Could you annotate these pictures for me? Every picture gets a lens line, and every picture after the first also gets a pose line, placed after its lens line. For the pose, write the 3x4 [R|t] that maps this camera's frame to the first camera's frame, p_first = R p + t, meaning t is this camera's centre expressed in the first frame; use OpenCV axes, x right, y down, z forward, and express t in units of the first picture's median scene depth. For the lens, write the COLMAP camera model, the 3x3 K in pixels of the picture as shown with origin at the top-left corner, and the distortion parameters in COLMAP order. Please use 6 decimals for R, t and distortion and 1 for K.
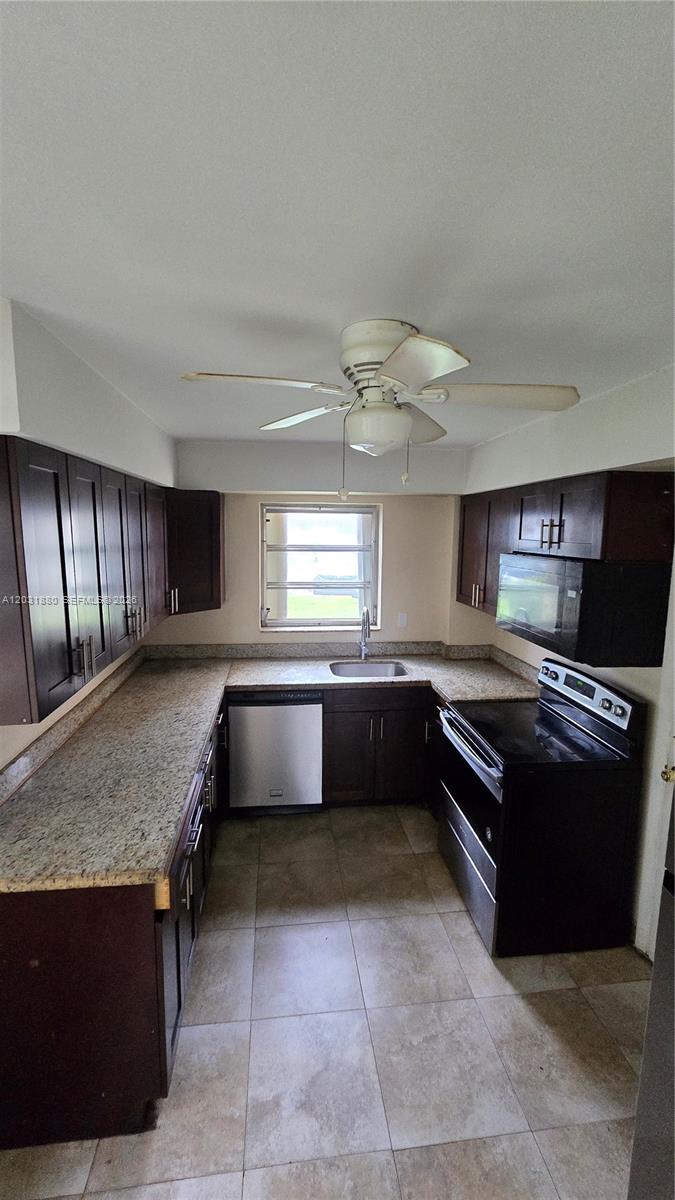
lens RADIAL K [[503.2, 0, 337.5], [0, 503.2, 600.0], [0, 0, 1]] dist [0.002716, 0.000323]
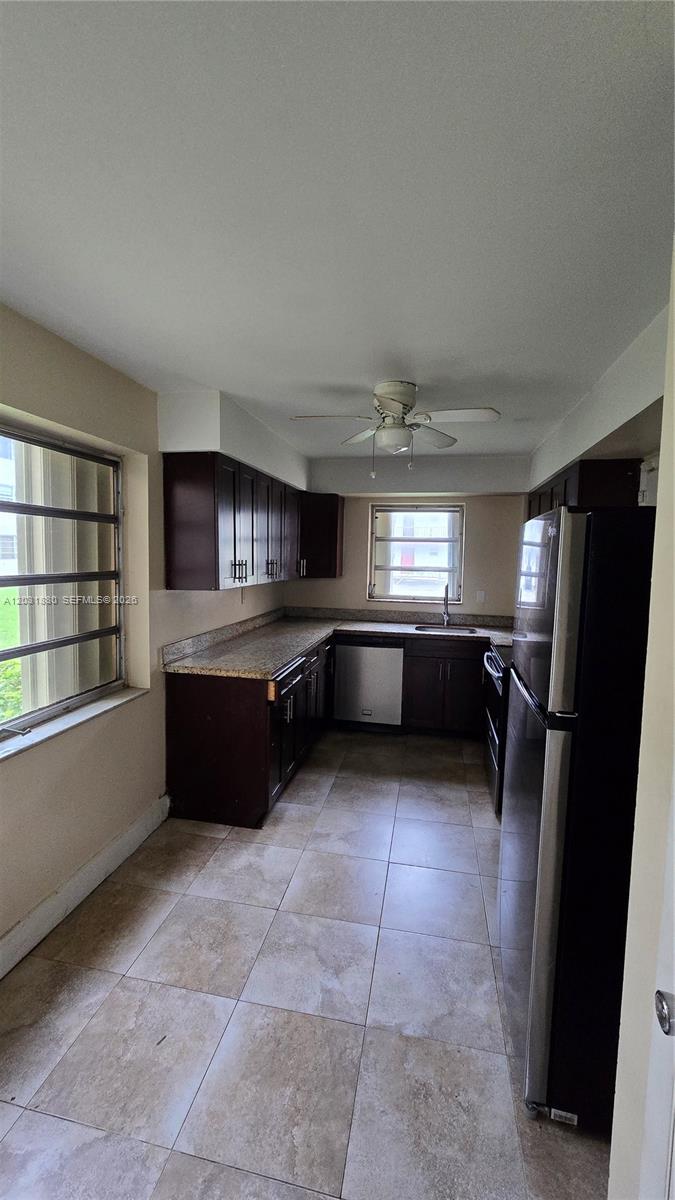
lens RADIAL K [[503.2, 0, 337.5], [0, 503.2, 600.0], [0, 0, 1]] dist [0.002716, 0.000323]
pose [[0.952923, 0.034633, -0.301229, 0.192936], [-0.051027, 0.997603, -0.046728, 0.142521], [0.298889, 0.059899, 0.952406, -0.319355]]
